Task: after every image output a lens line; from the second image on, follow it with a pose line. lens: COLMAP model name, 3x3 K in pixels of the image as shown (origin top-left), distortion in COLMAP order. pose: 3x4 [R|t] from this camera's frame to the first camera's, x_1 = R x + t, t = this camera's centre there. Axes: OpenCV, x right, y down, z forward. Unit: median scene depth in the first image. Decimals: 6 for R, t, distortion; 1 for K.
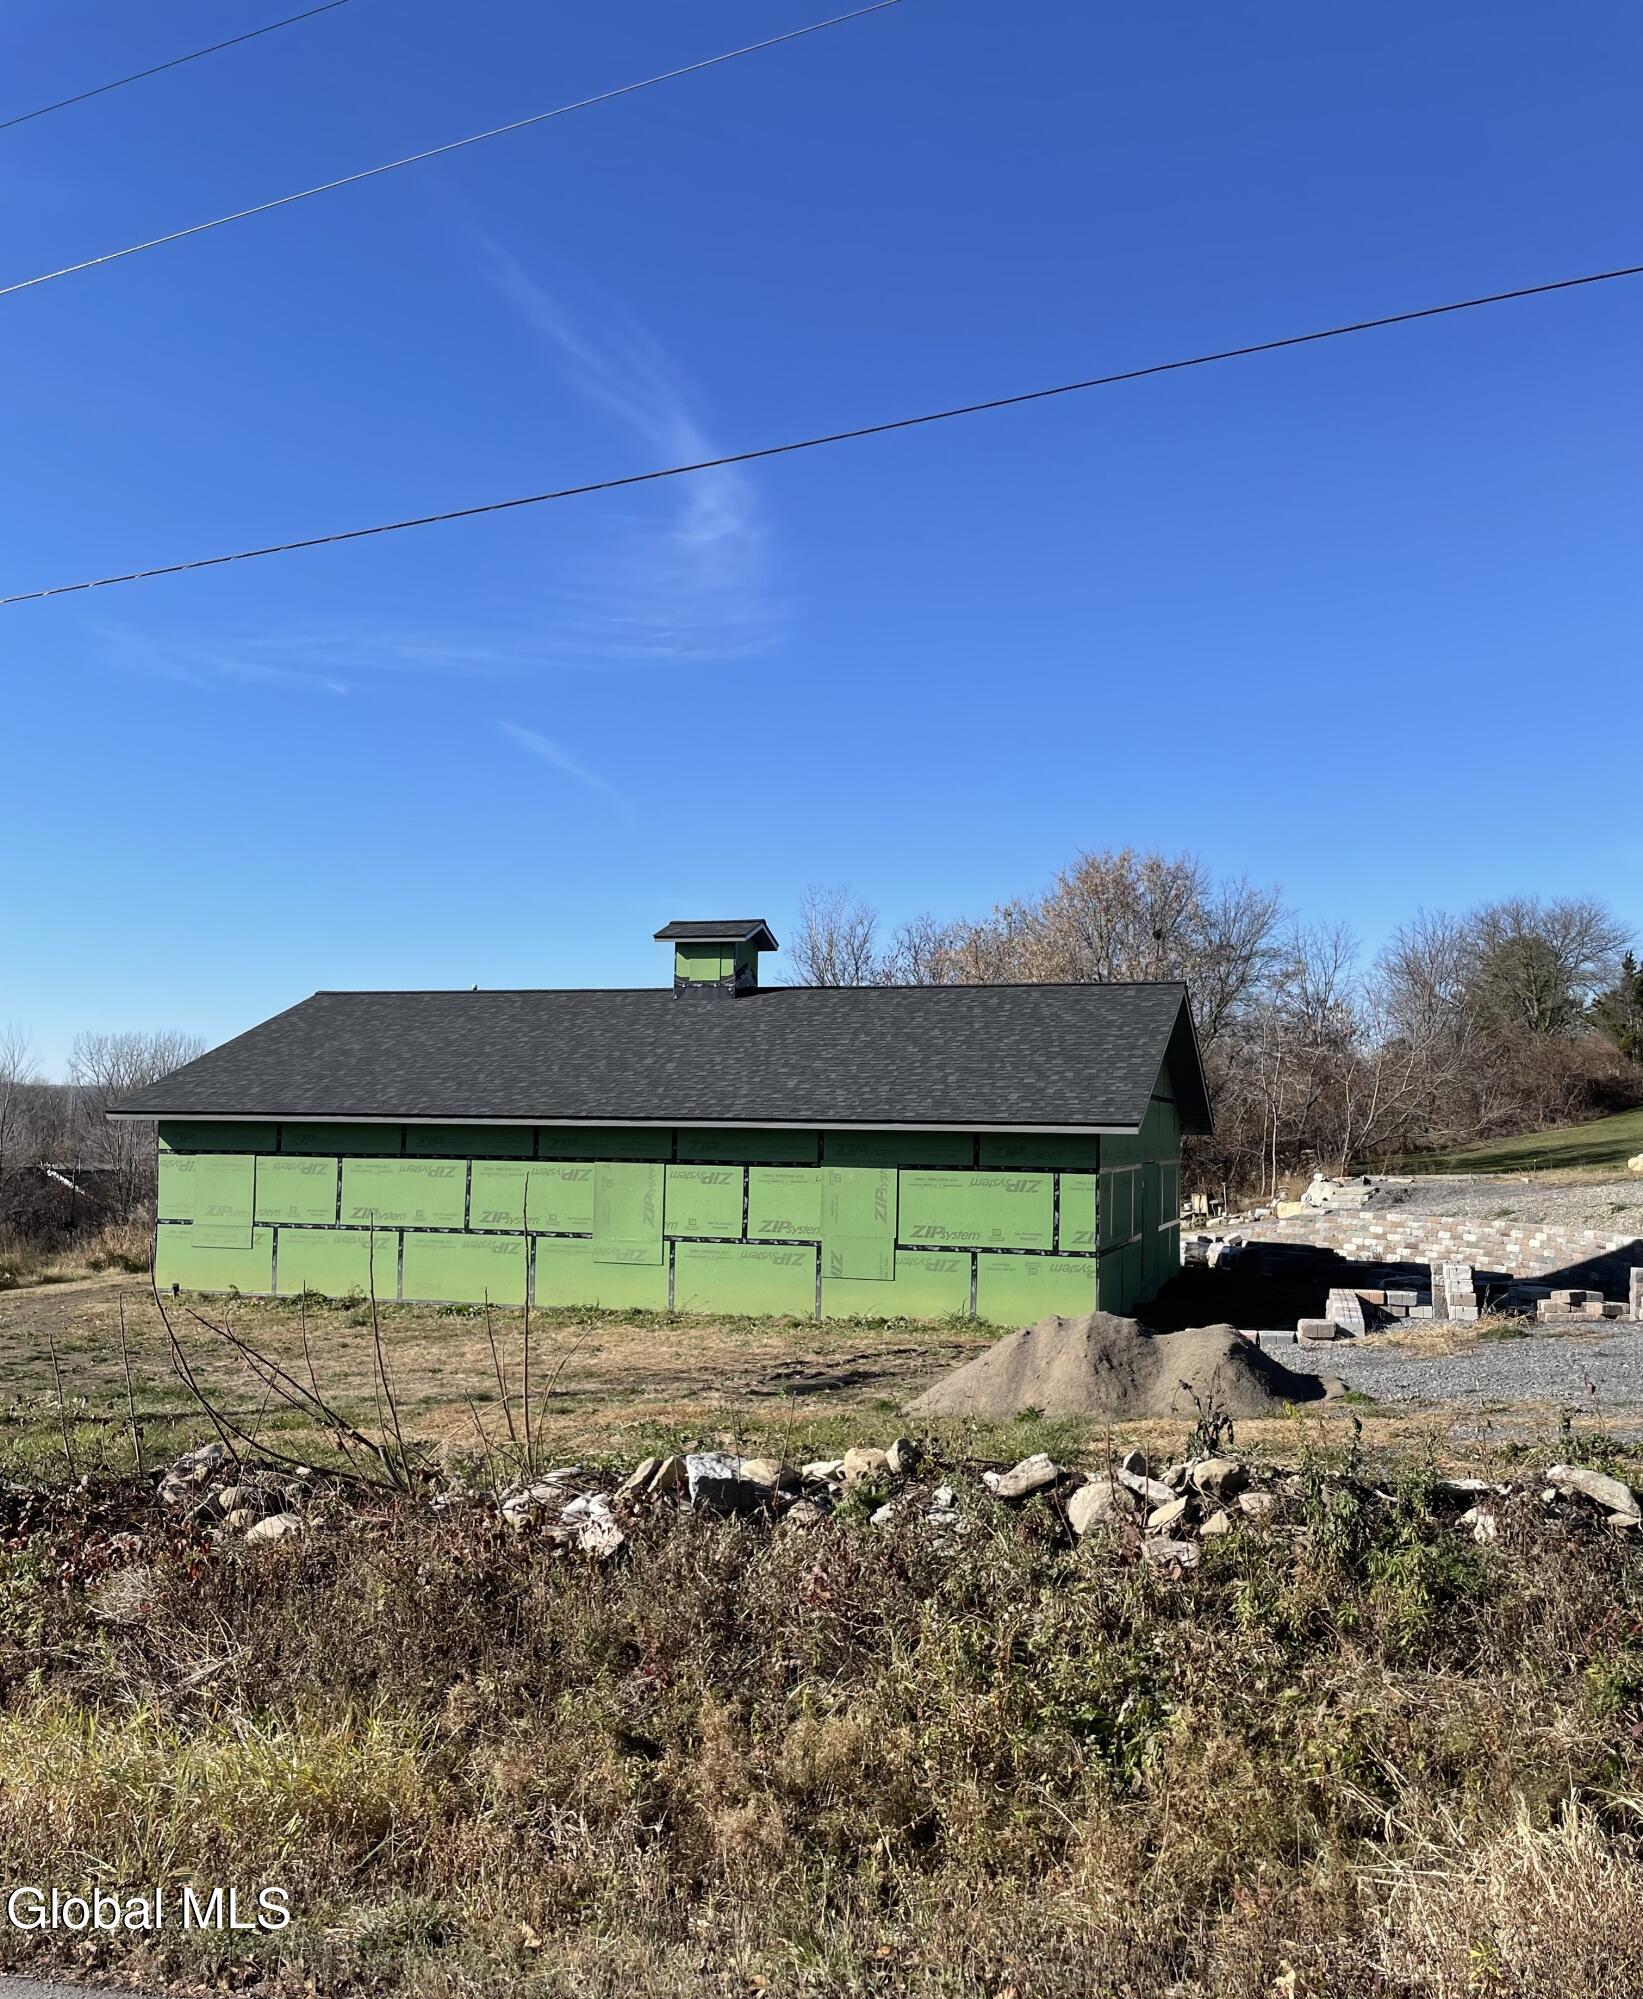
lens RADIAL K [[1649.6, 0, 821.5], [0, 1649.6, 999.5], [0, 0, 1]] dist [0.043337, -0.001075]
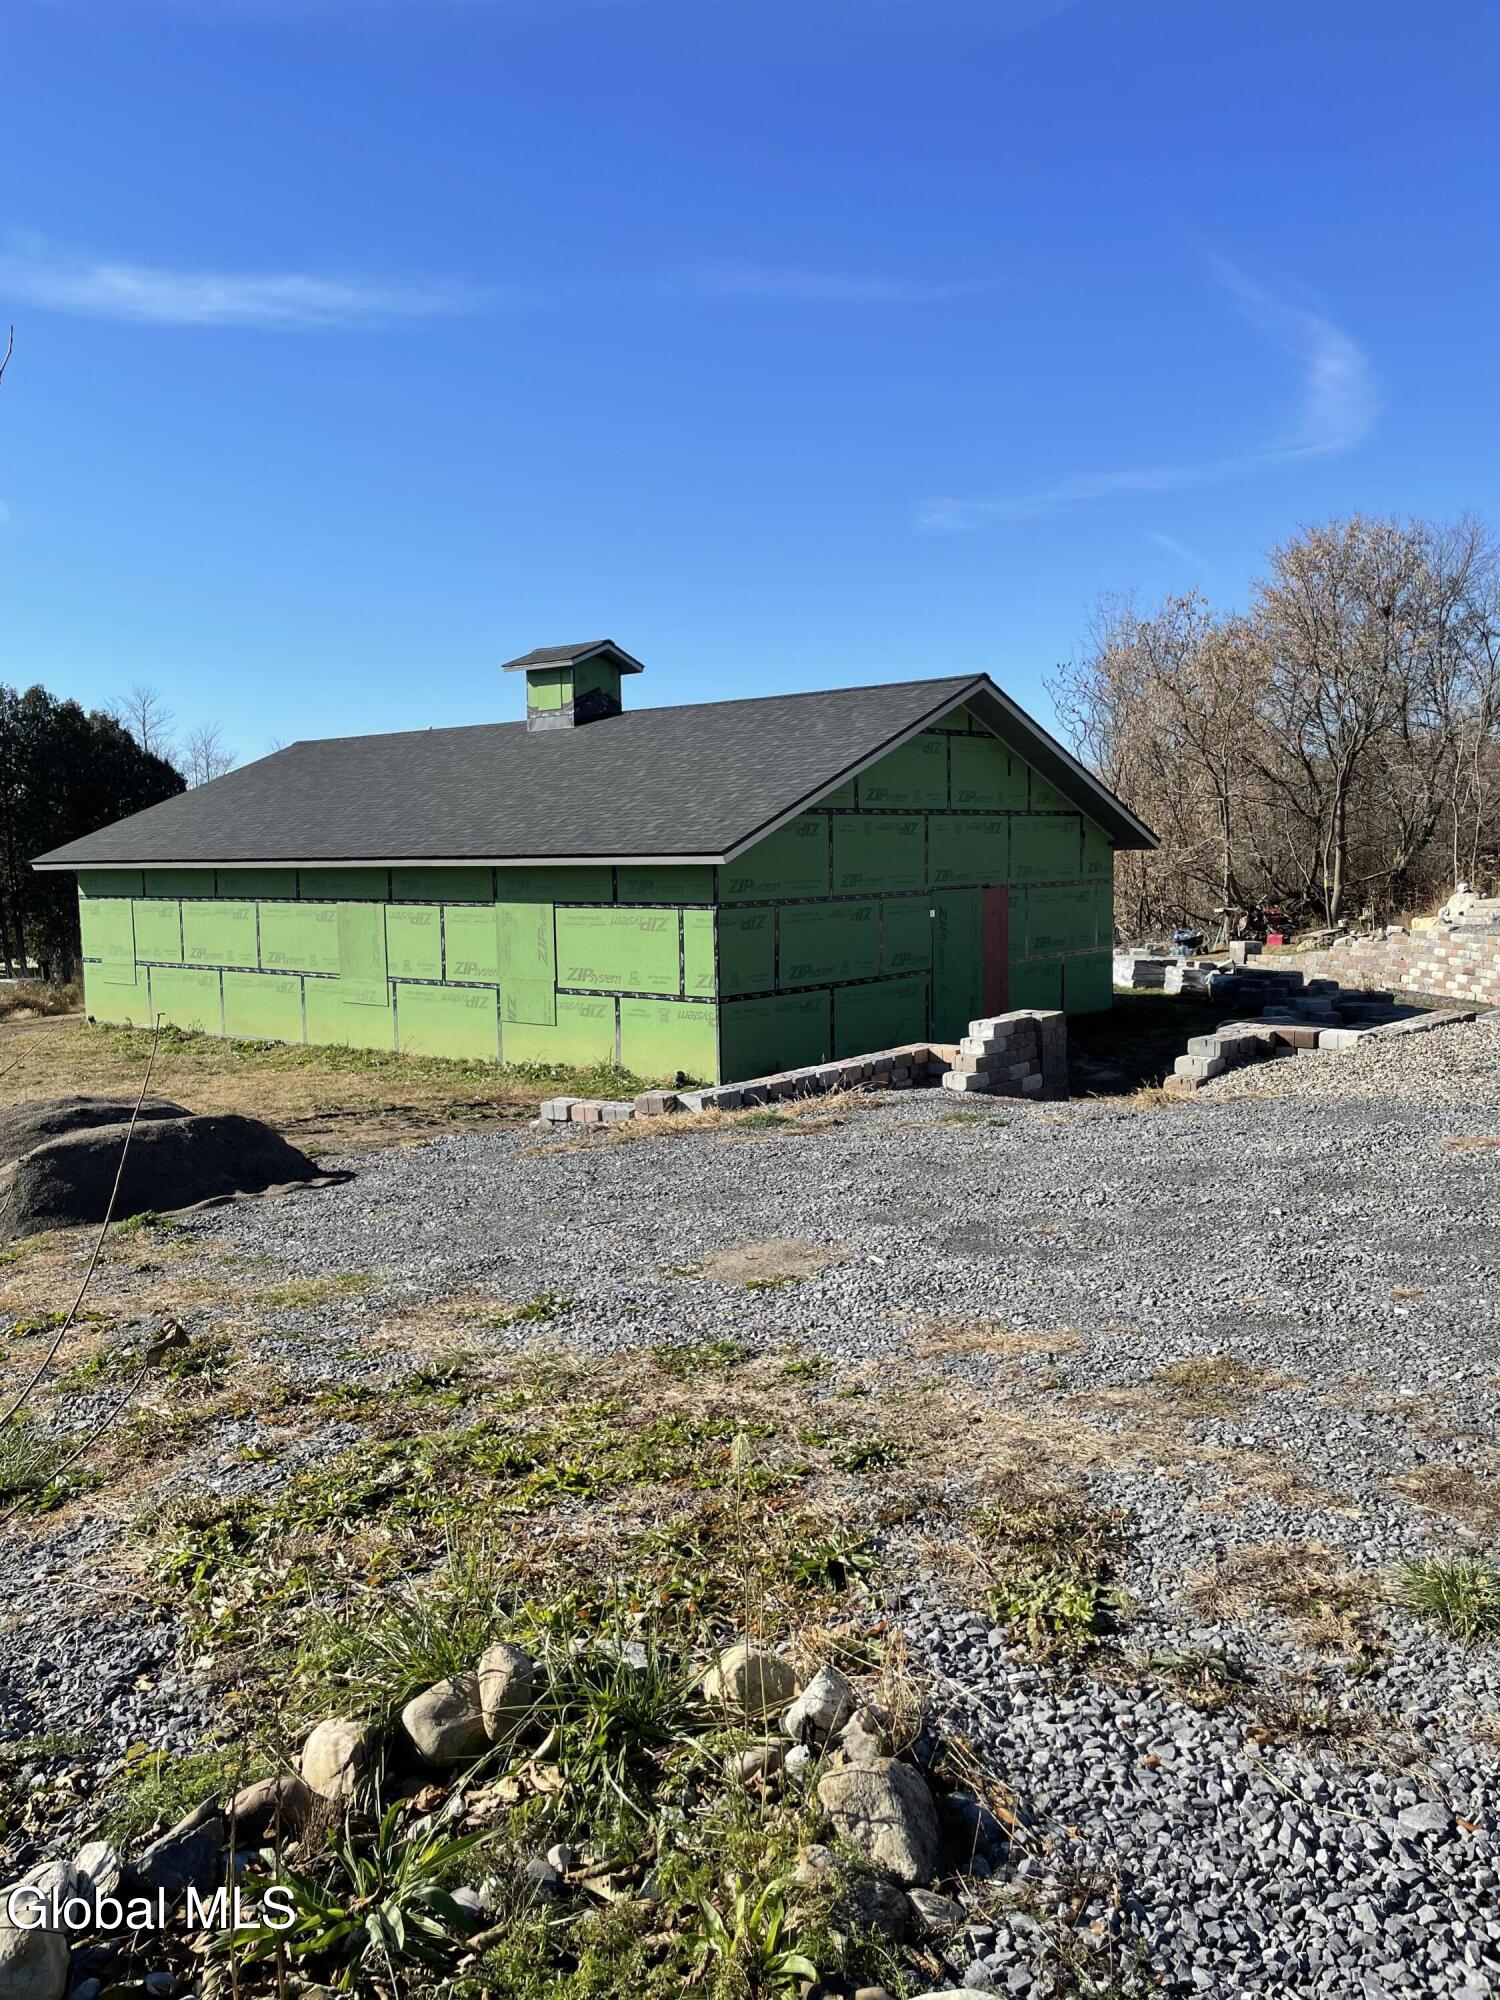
lens RADIAL K [[1511.6, 0, 739.8], [0, 1511.6, 1006.1], [0, 0, 1]] dist [0.092252, -0.130150]
pose [[0.933539, 0.004404, -0.358448, 0.386965], [0.060522, 0.983634, 0.169709, 0.016881], [0.353329, -0.180124, 0.917995, 0.214479]]
